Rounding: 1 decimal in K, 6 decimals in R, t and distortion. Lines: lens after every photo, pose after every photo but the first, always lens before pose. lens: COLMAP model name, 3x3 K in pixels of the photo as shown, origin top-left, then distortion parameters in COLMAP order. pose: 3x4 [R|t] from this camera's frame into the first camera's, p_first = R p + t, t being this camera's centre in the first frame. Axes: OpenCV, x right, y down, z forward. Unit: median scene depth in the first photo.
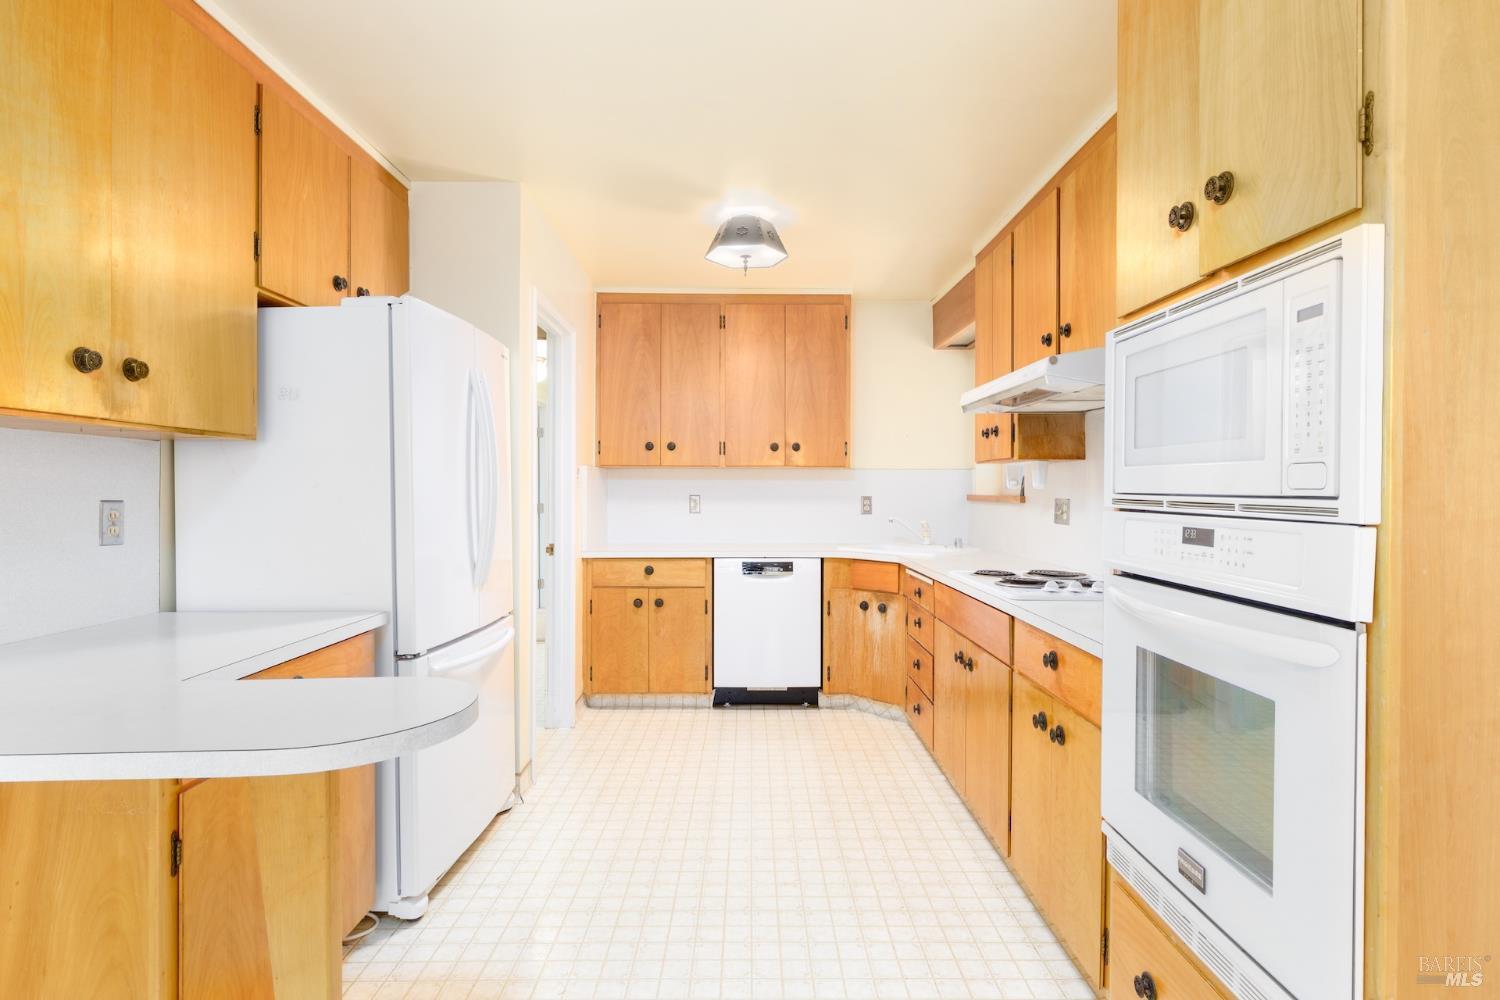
lens RADIAL K [[695.3, 0, 750.0], [0, 695.3, 500.0], [0, 0, 1]] dist [-0.002642, -0.000057]
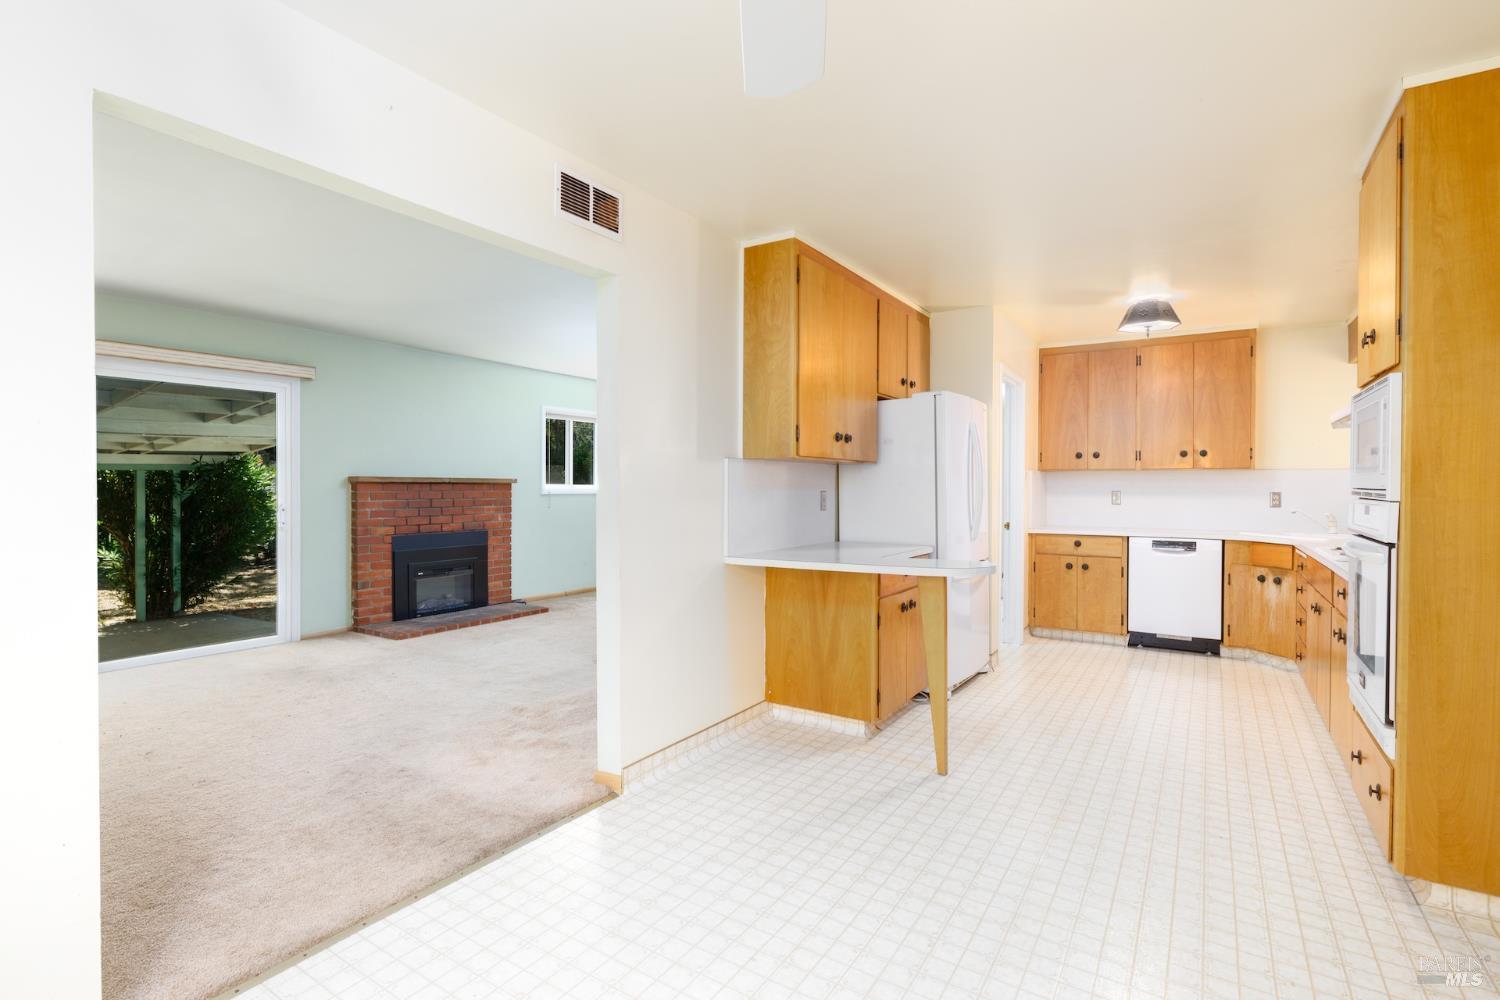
lens RADIAL K [[712.9, 0, 753.8], [0, 712.9, 491.5], [0, 0, 1]] dist [-0.003752, -0.000528]
pose [[0.831733, 0.002647, -0.555169, 0.112243], [-0.007572, 0.999950, -0.006577, 0.009183], [0.555124, 0.009675, 0.831712, -0.577533]]
